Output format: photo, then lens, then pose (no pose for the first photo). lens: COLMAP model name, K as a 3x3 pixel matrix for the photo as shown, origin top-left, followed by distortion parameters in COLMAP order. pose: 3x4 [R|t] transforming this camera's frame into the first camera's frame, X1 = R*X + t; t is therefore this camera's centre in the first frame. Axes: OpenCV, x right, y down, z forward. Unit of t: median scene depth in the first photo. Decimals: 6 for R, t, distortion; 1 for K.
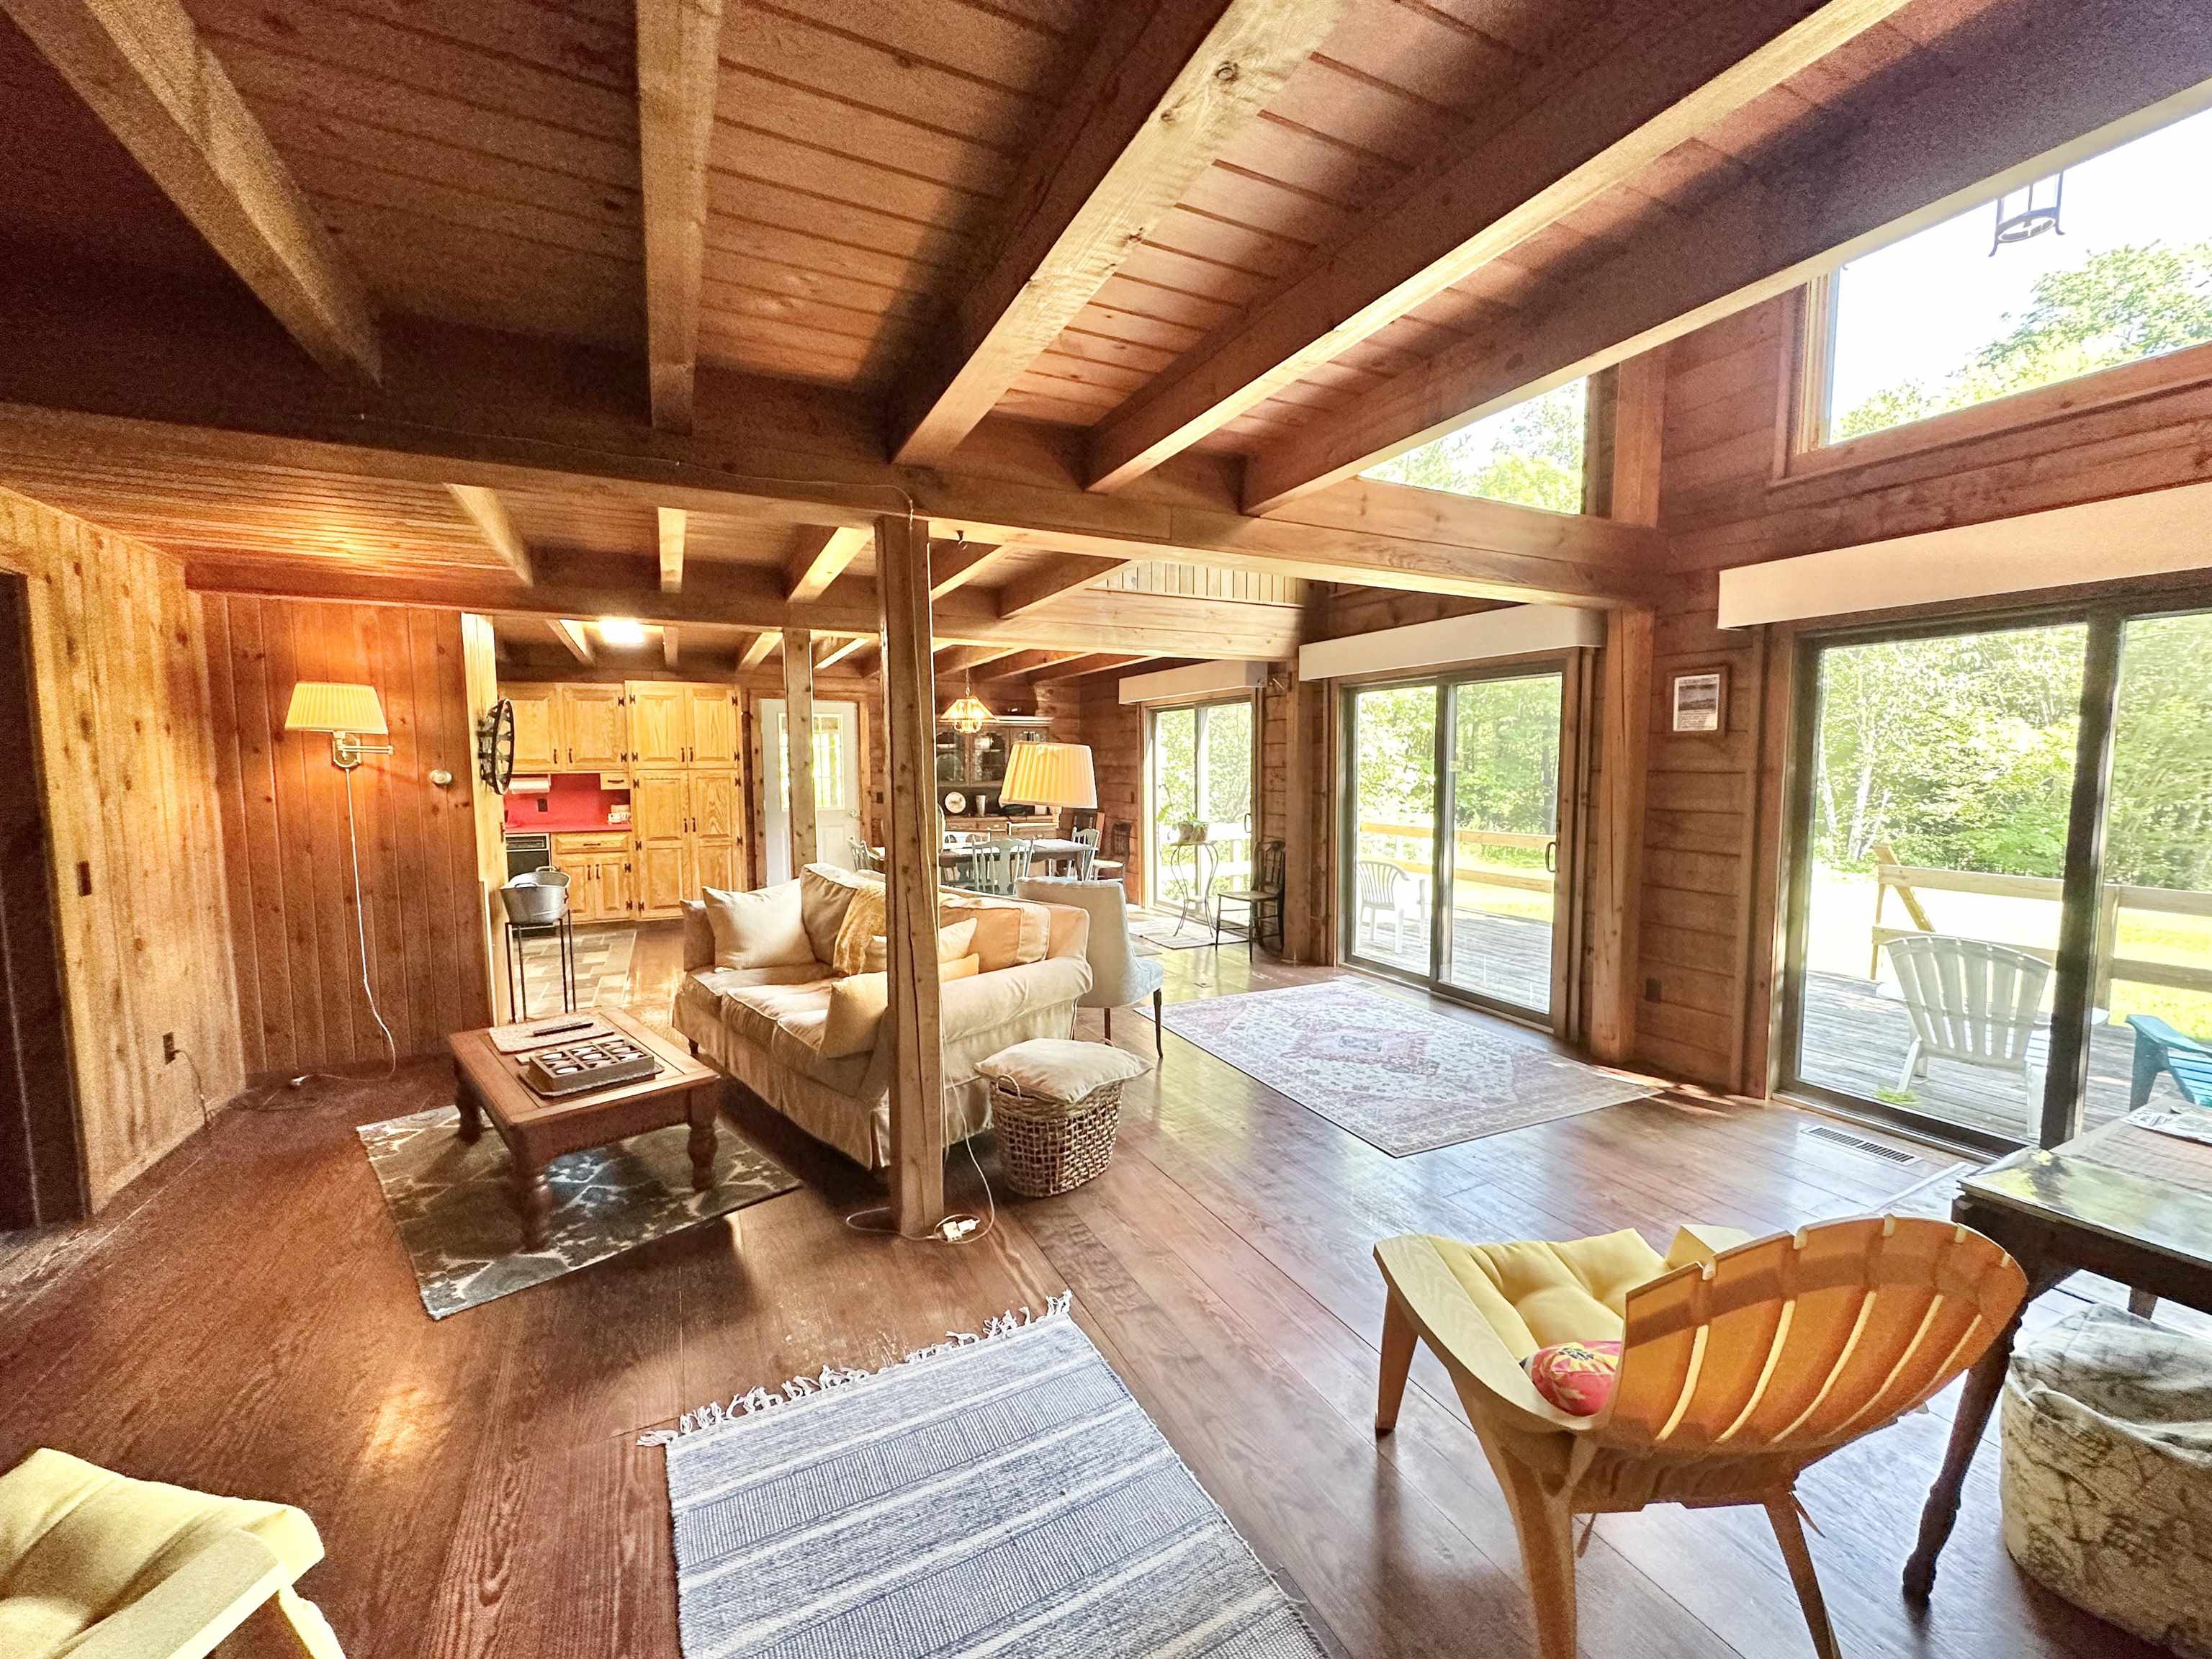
lens RADIAL K [[882.4, 0, 1103.9], [0, 882.4, 832.2], [0, 0, 1]] dist [-0.003168, 0.001043]
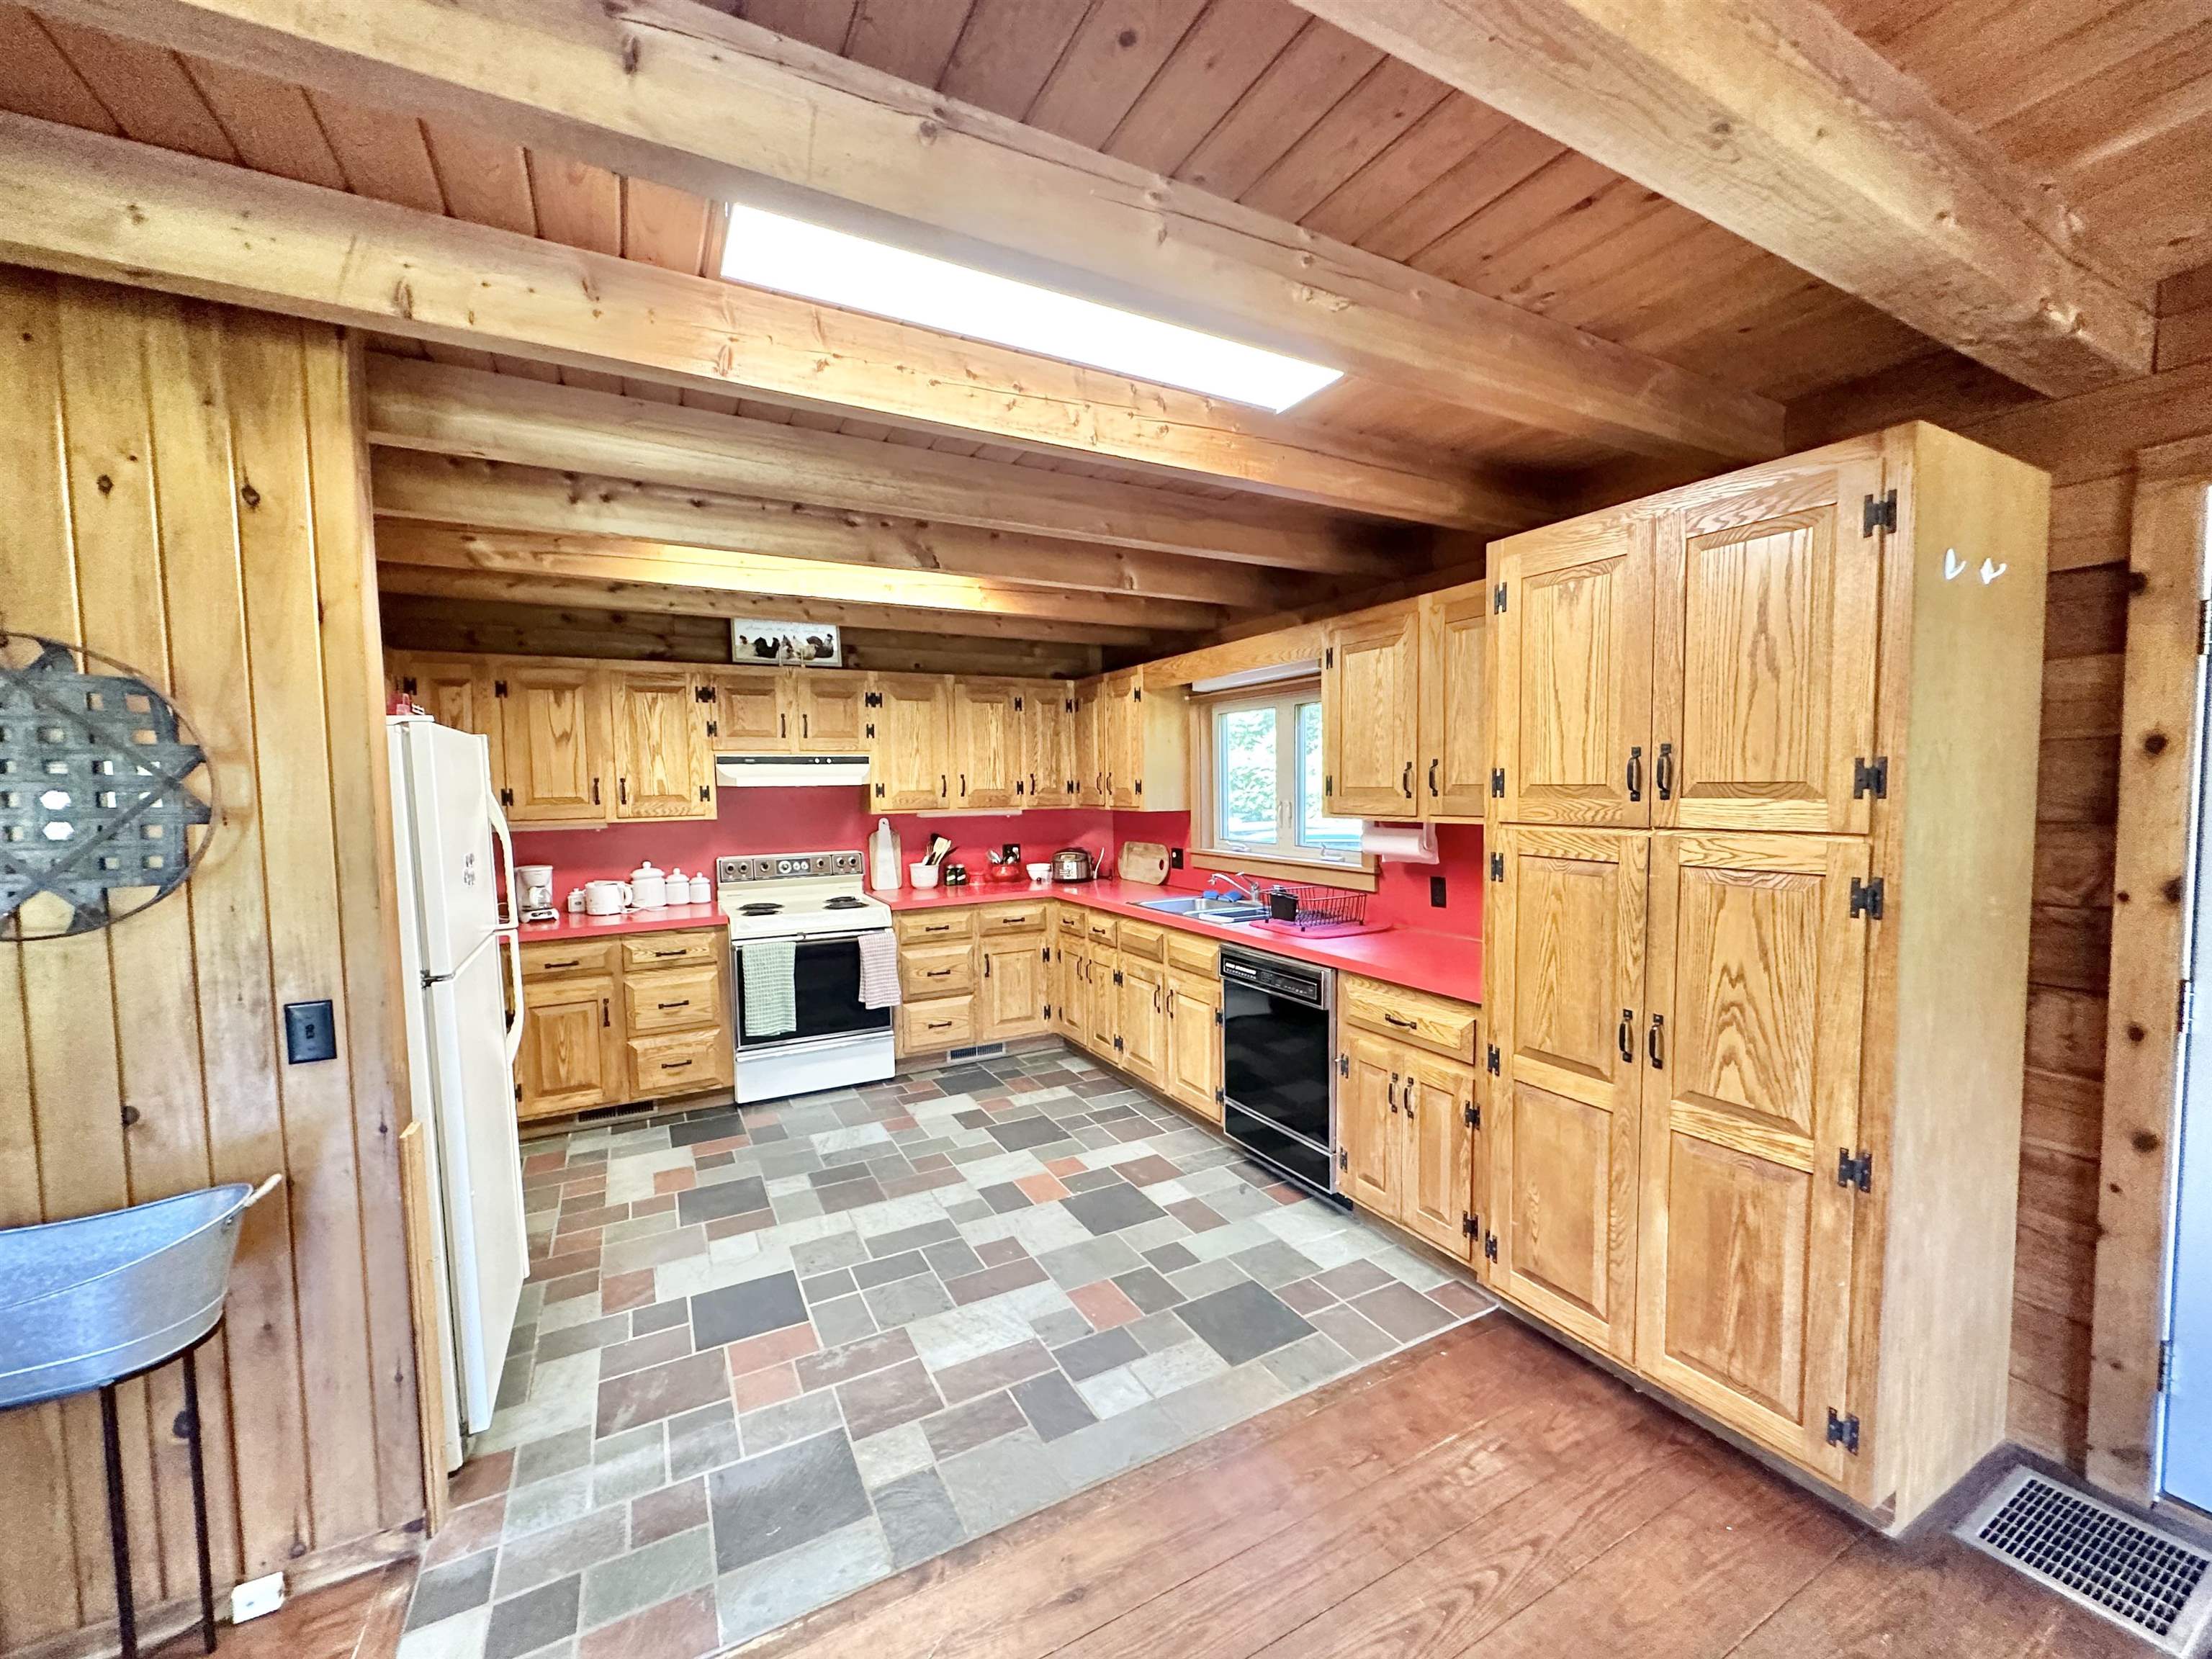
lens RADIAL K [[882.4, 0, 1100.7], [0, 882.4, 831.5], [0, 0, 1]] dist [-0.003168, 0.001043]
pose [[0.035213, 0.060175, -0.997567, -0.340655], [-0.062173, 0.996384, 0.057909, -0.118976], [0.997444, 0.059983, 0.038827, 1.303189]]
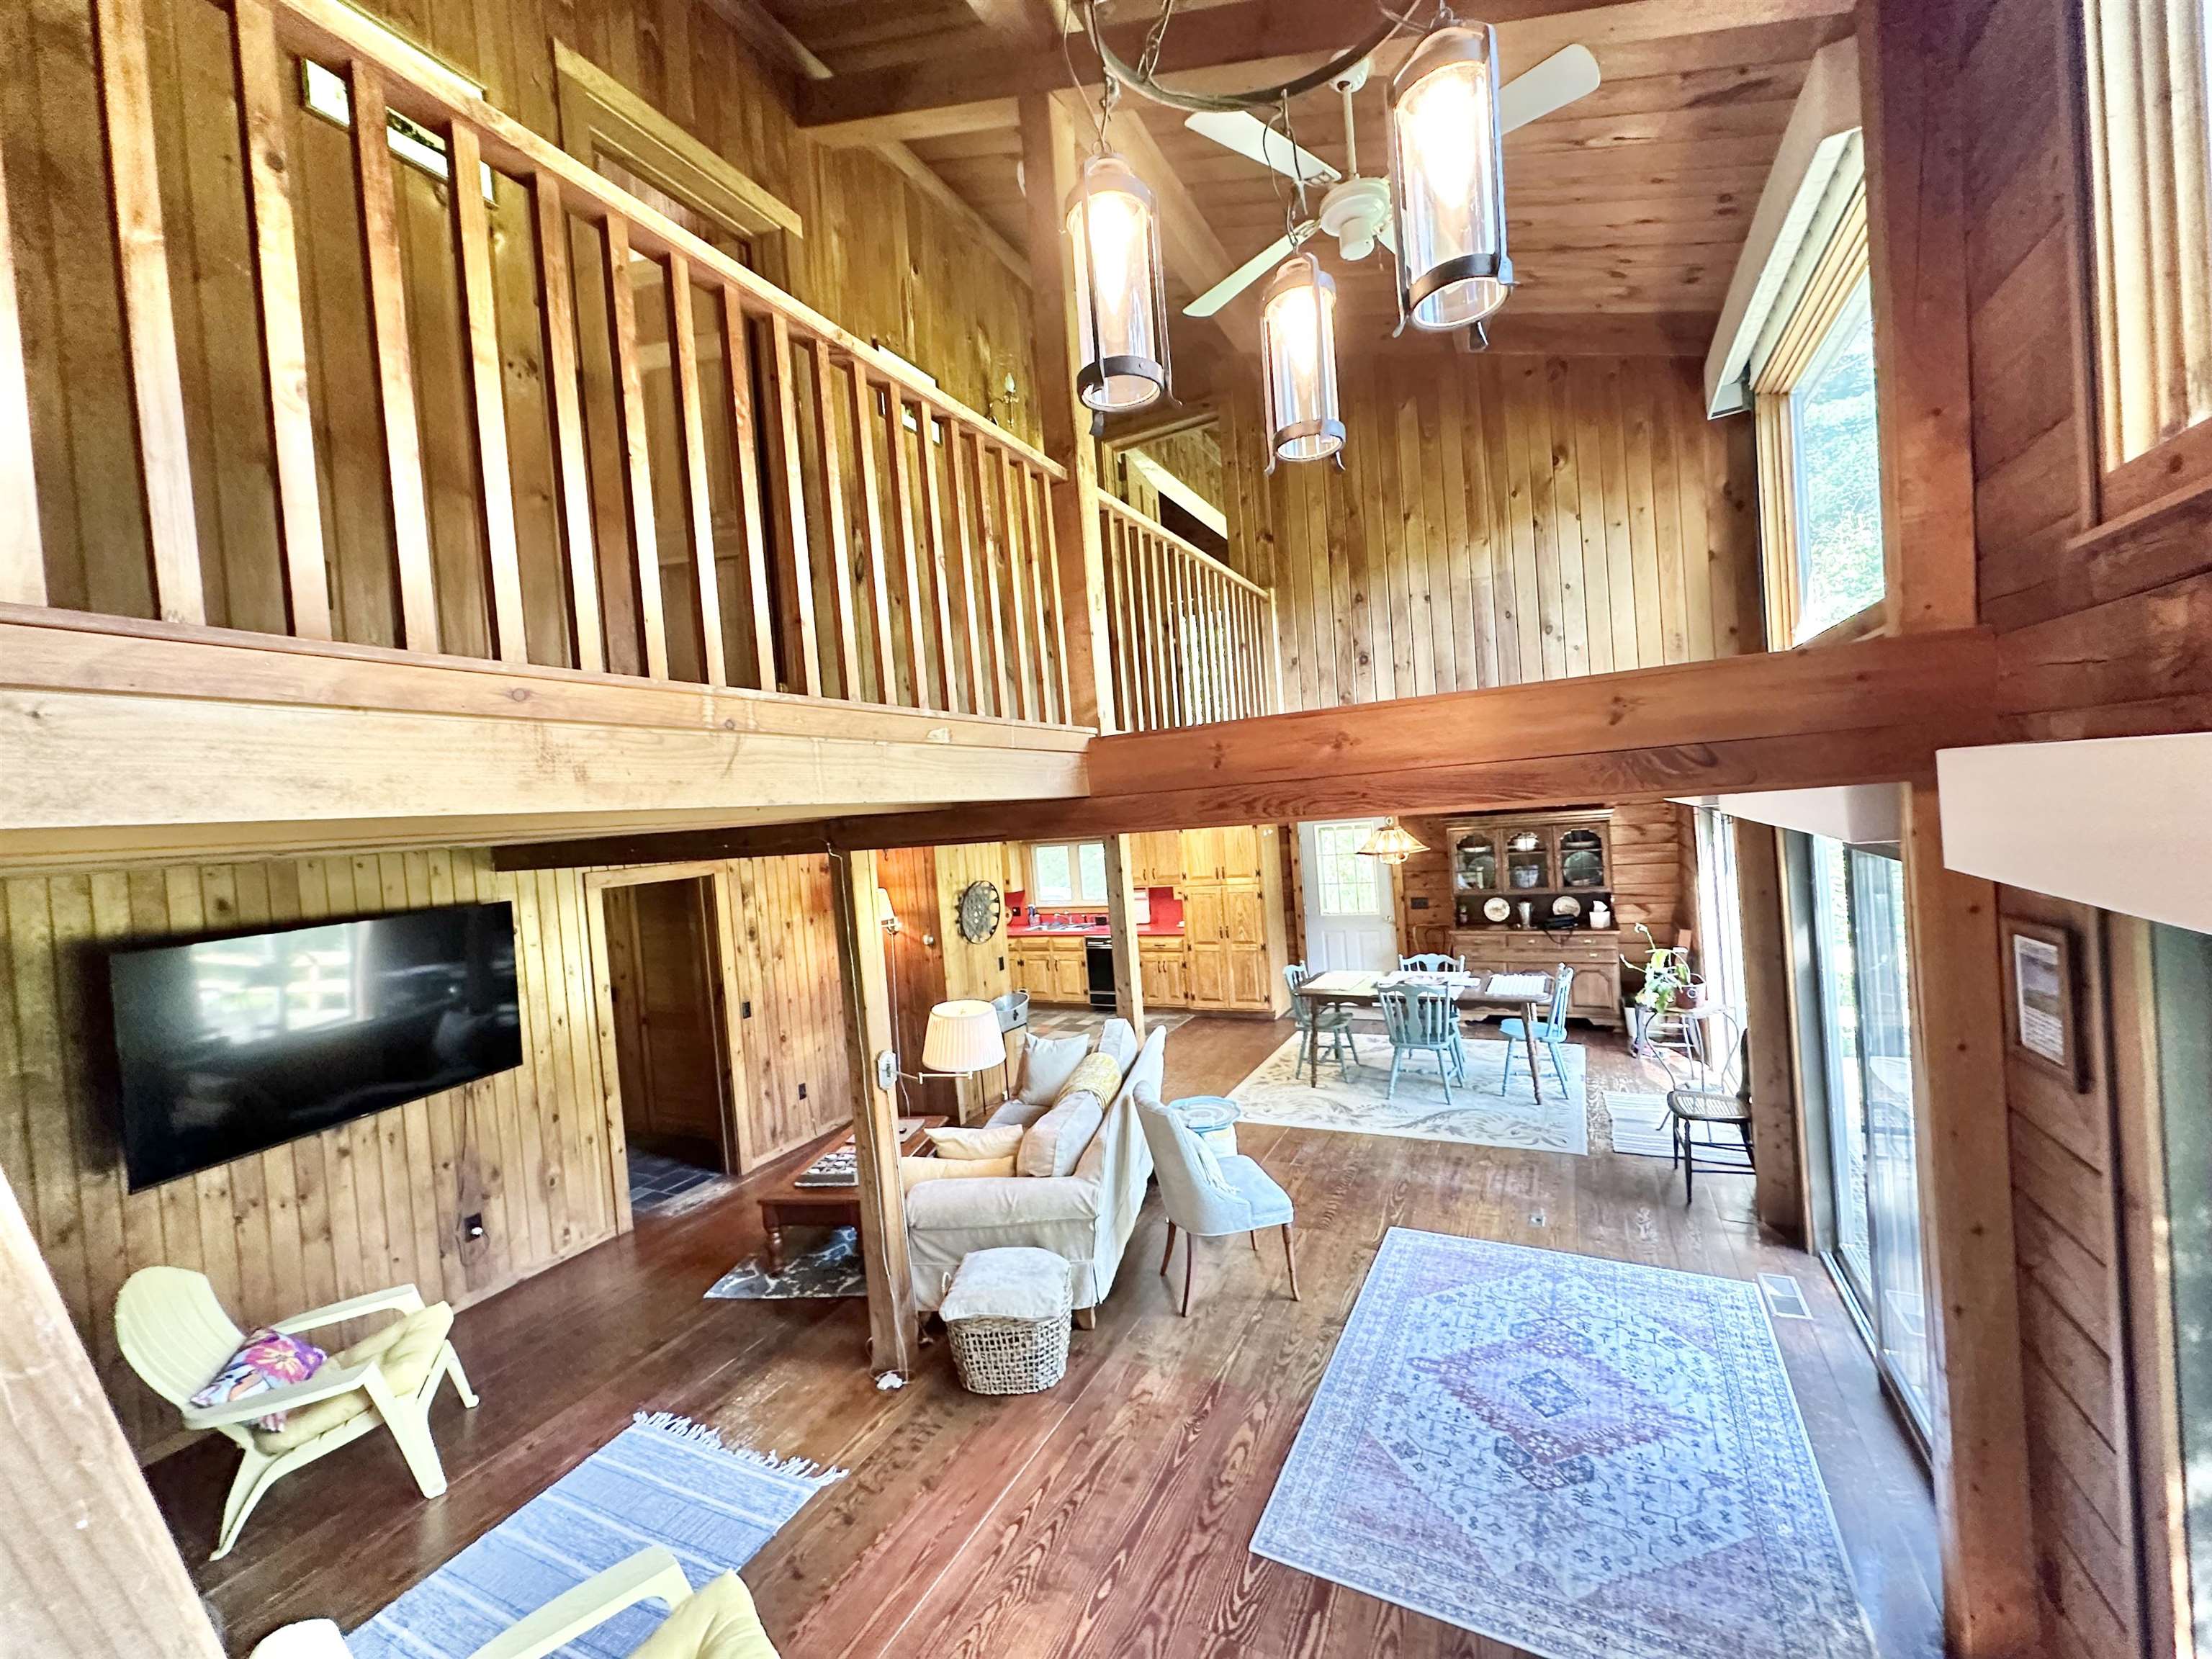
lens RADIAL K [[882.4, 0, 1103.6], [0, 882.4, 830.1], [0, 0, 1]] dist [-0.003168, 0.001043]
pose [[0.591287, -0.027455, -0.805994, 0.617420], [0.012242, 0.999611, -0.025070, -0.185567], [0.806368, 0.004957, 0.591393, 0.270131]]
